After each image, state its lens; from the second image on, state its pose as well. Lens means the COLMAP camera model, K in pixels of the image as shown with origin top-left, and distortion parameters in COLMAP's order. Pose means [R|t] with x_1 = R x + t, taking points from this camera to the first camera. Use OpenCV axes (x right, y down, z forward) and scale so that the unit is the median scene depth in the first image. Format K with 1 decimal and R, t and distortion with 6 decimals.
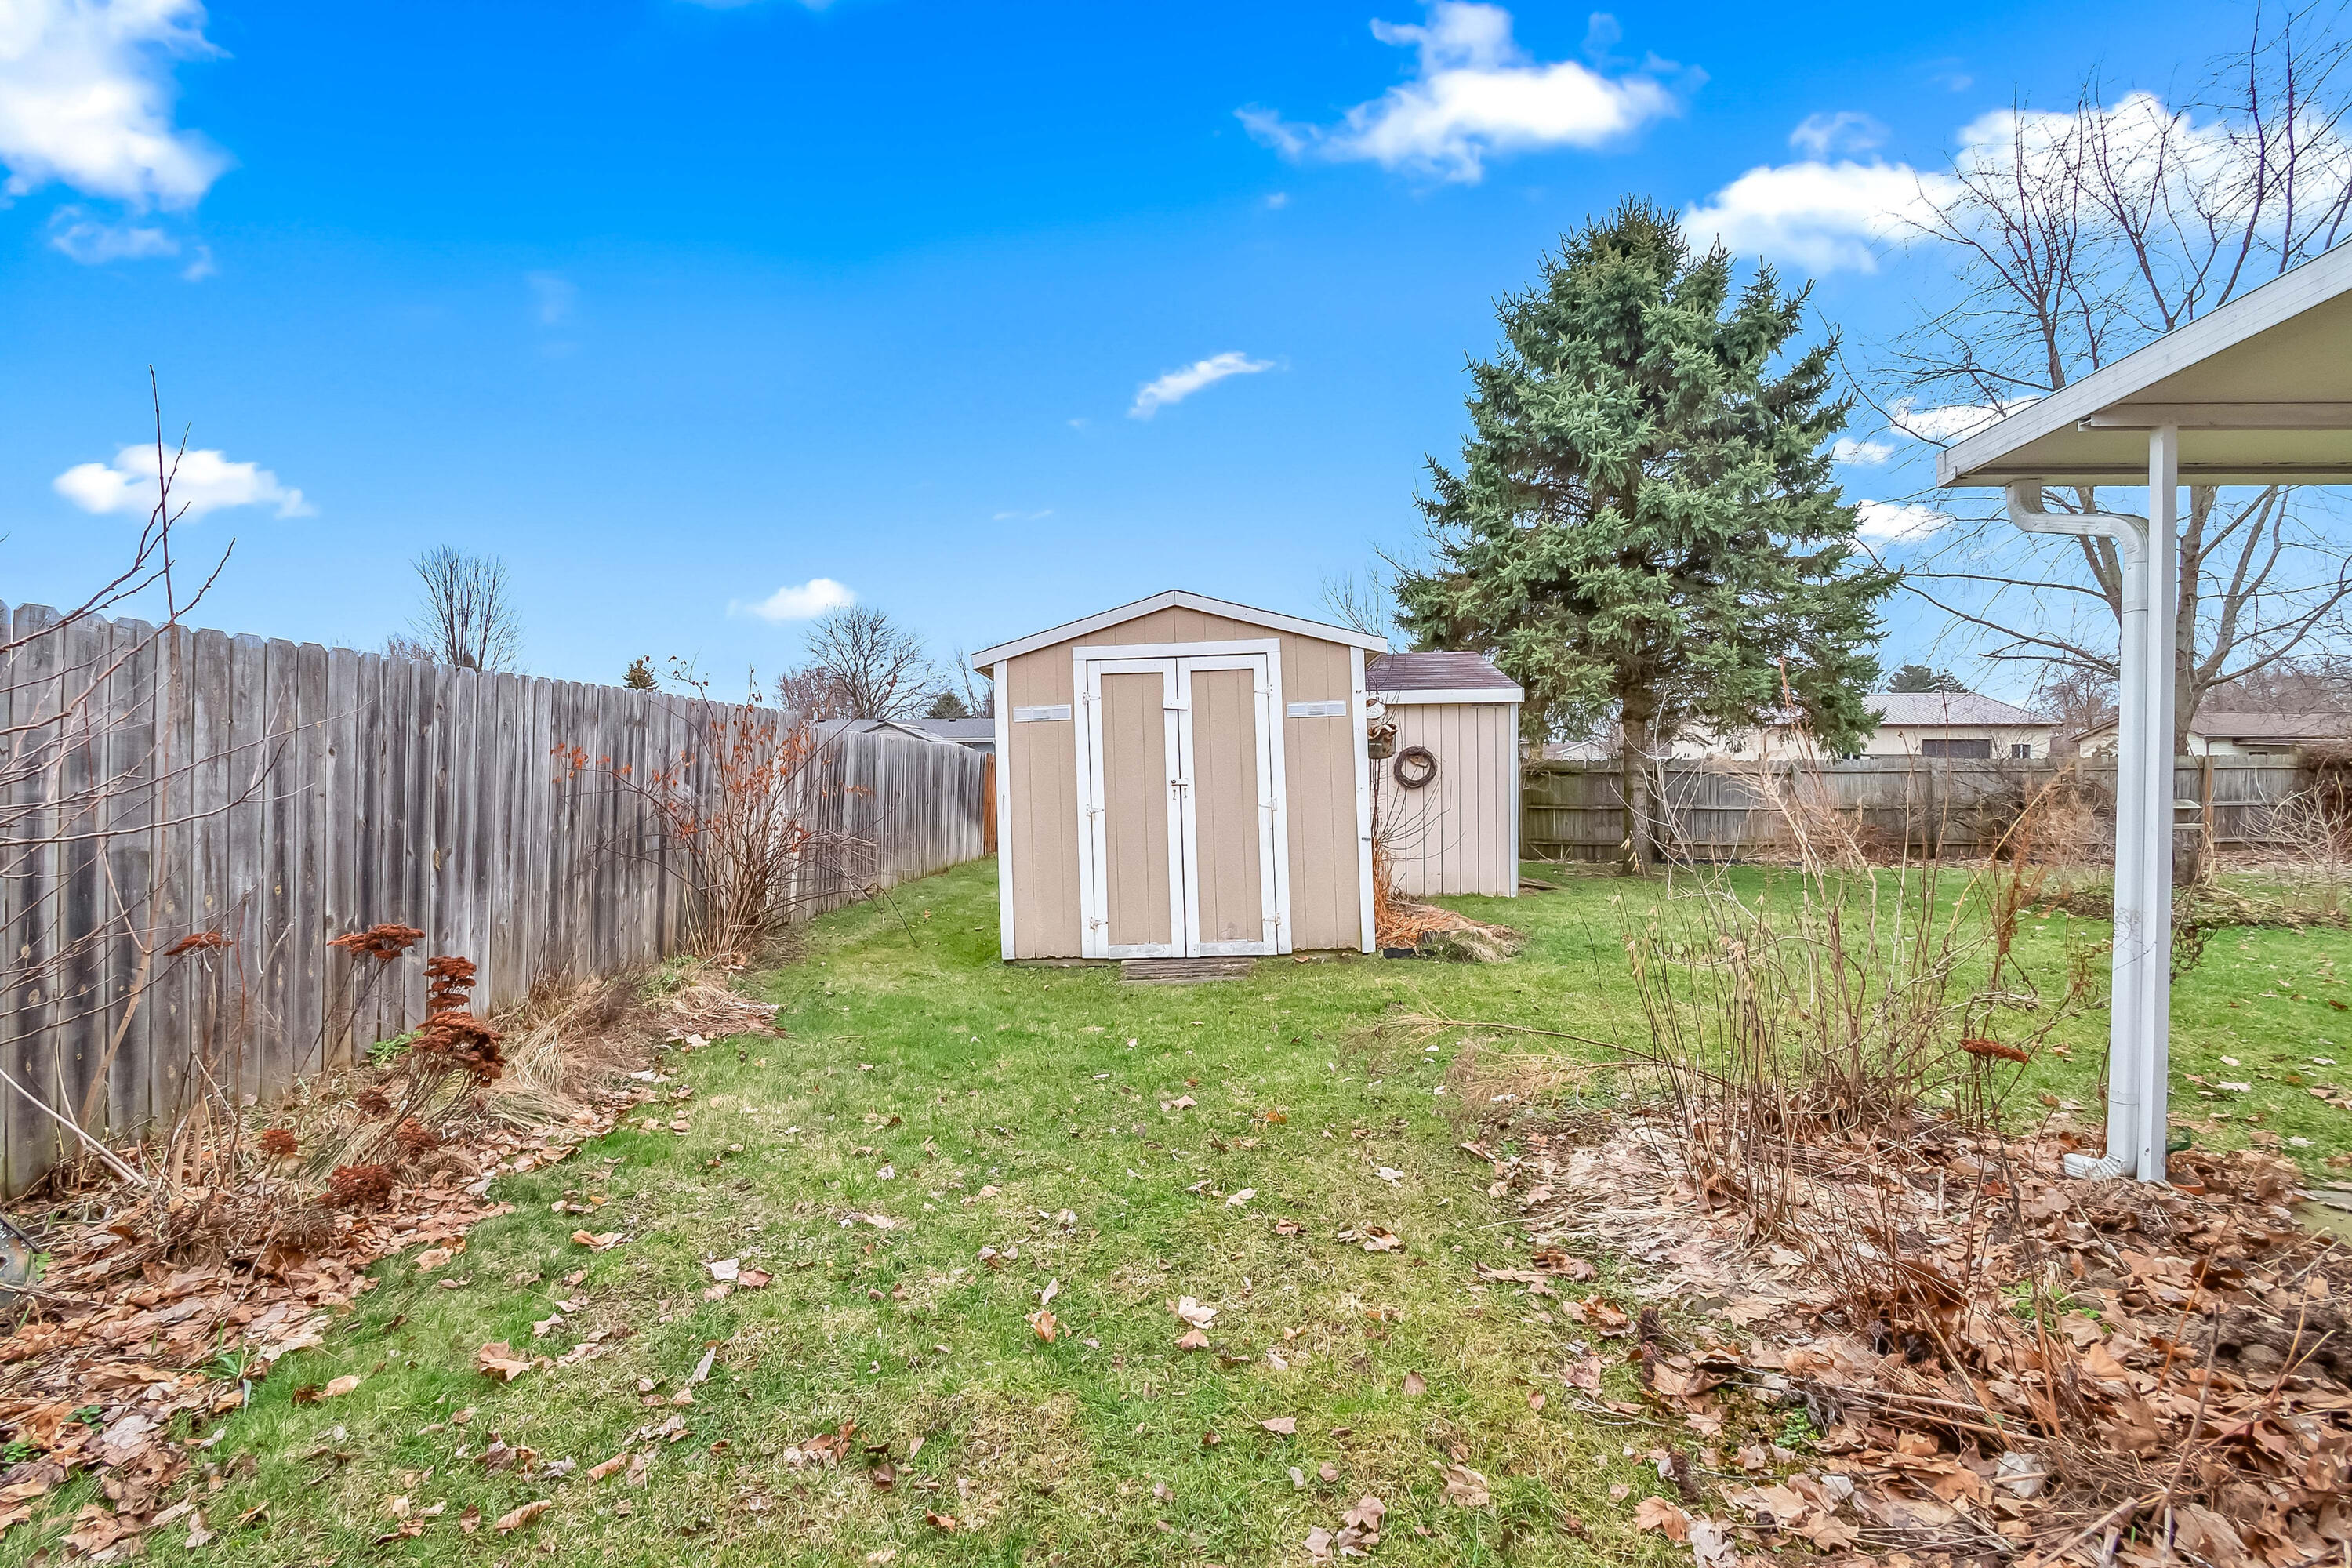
lens RADIAL K [[1042.2, 0, 1125.9], [0, 1042.2, 772.4], [0, 0, 1]] dist [0.007716, -0.006352]
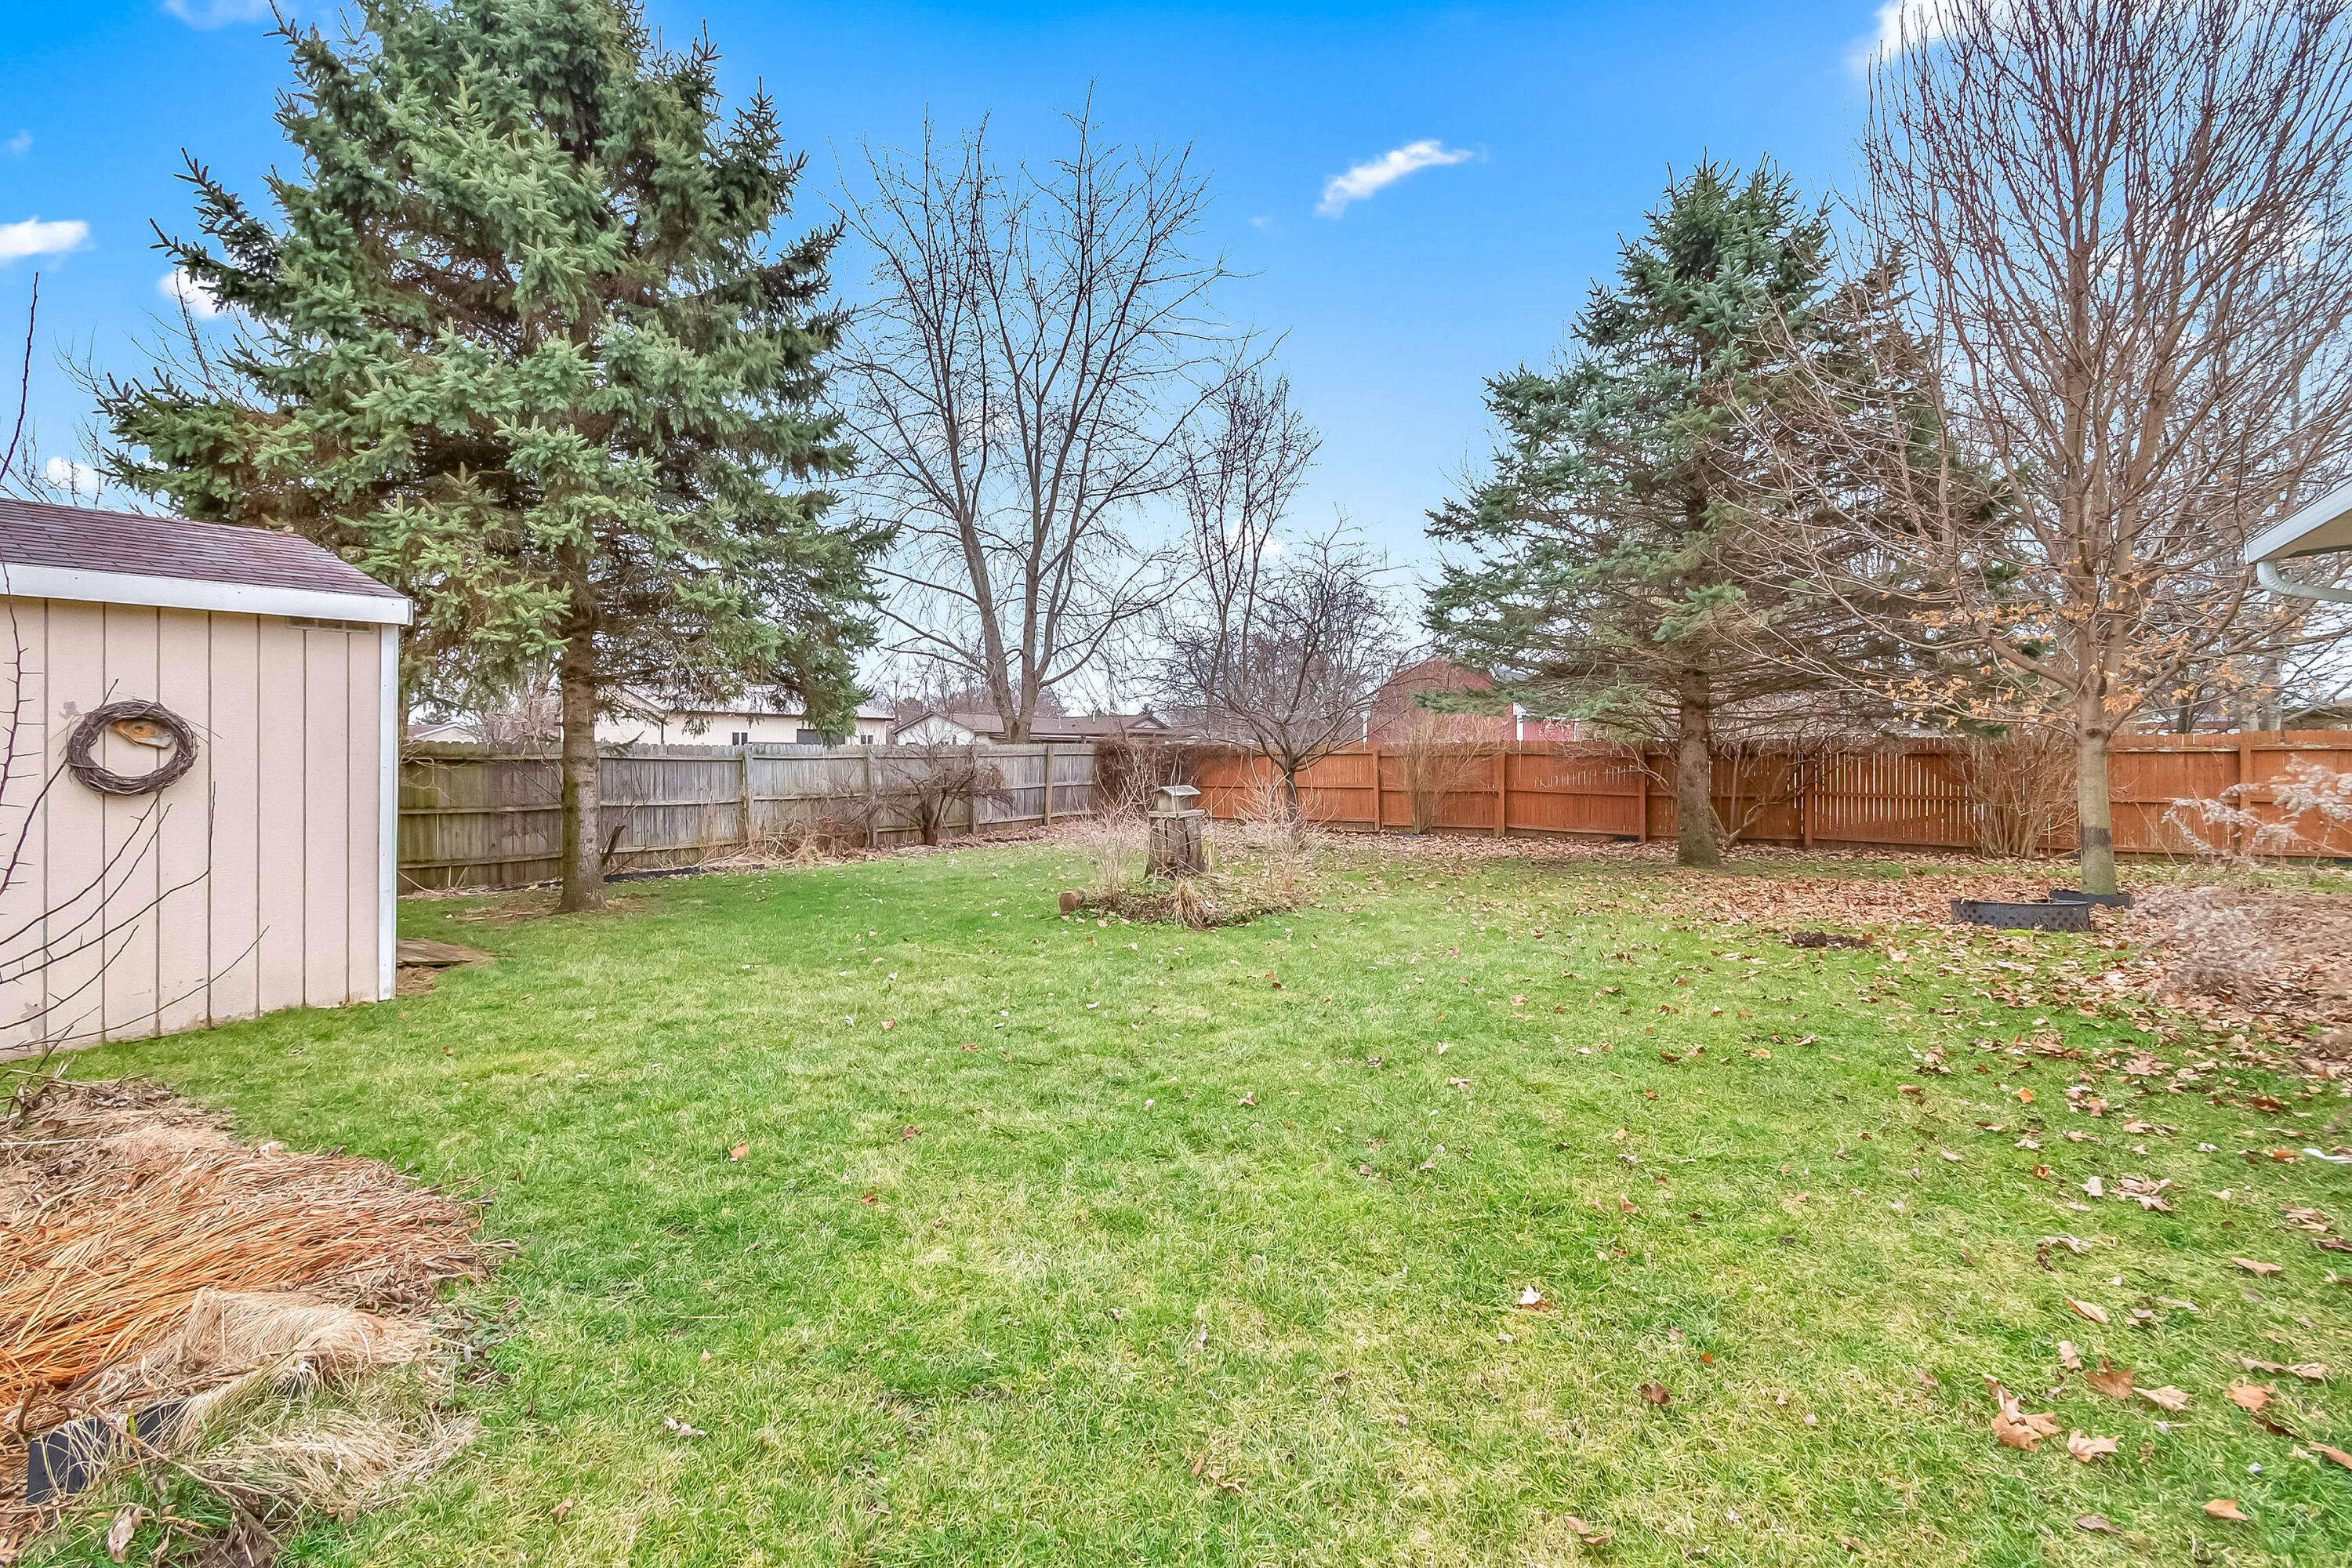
lens RADIAL K [[1083.6, 0, 1163.7], [0, 1083.6, 738.5], [0, 0, 1]] dist [0.011859, -0.000058]
pose [[0.543606, 0.012794, 0.839243, 0.105883], [0.004327, 0.999828, -0.018045, 0.001104], [-0.839330, 0.013441, 0.543457, 0.321062]]
